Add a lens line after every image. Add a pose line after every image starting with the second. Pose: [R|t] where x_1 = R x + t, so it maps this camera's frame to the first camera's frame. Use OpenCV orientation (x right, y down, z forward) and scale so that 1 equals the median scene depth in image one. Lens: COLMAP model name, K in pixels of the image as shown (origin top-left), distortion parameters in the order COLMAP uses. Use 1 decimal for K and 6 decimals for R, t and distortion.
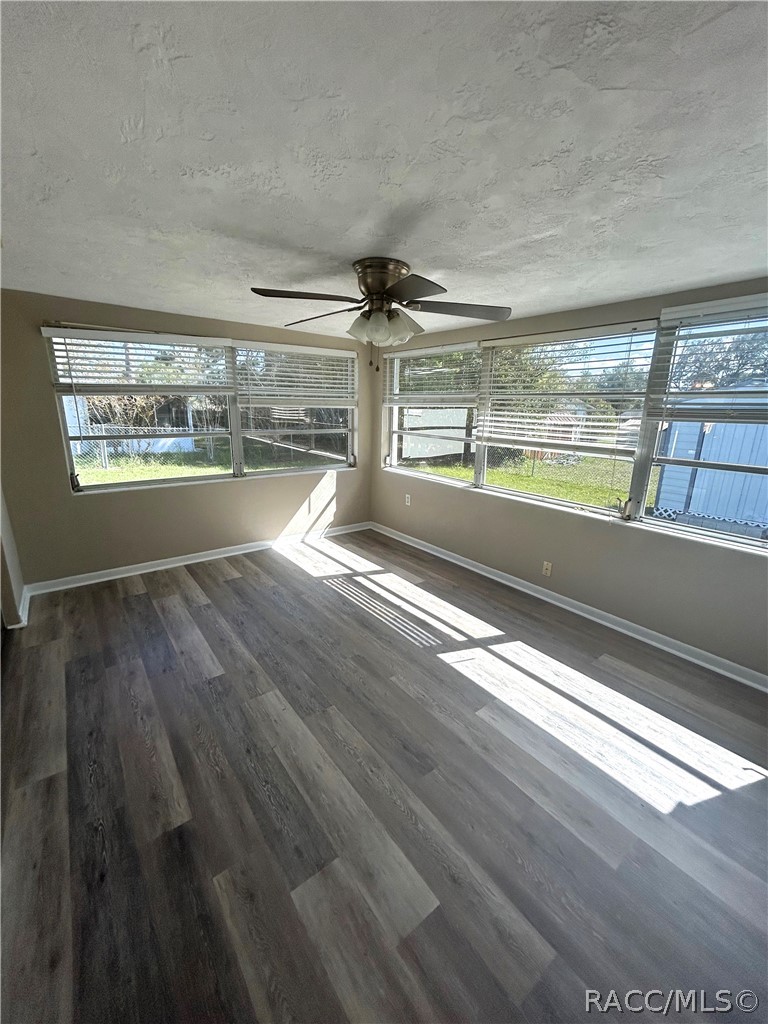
lens RADIAL K [[415.3, 0, 384.1], [0, 415.3, 514.3], [0, 0, 1]] dist [0.002355, 0.000534]
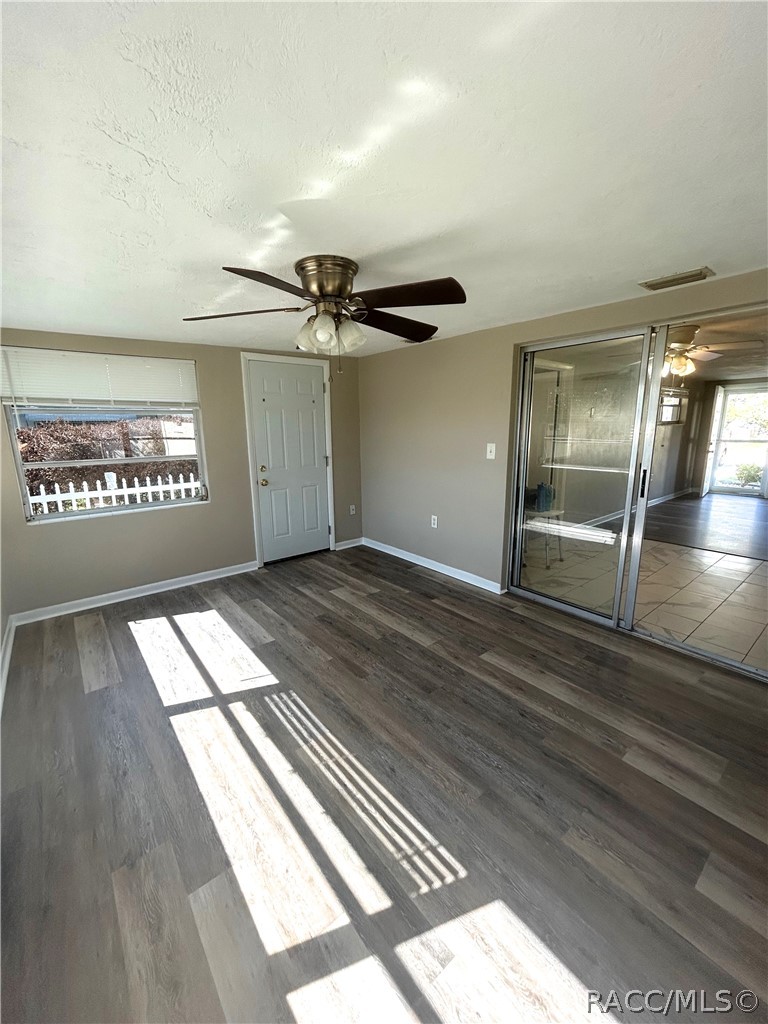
lens RADIAL K [[415.3, 0, 386.1], [0, 415.3, 512.9], [0, 0, 1]] dist [0.002355, 0.000534]
pose [[-0.999456, -0.001146, -0.032948, -0.087705], [-0.015868, 0.892750, 0.450272, -0.442894], [0.028899, 0.450550, -0.892283, 1.716339]]
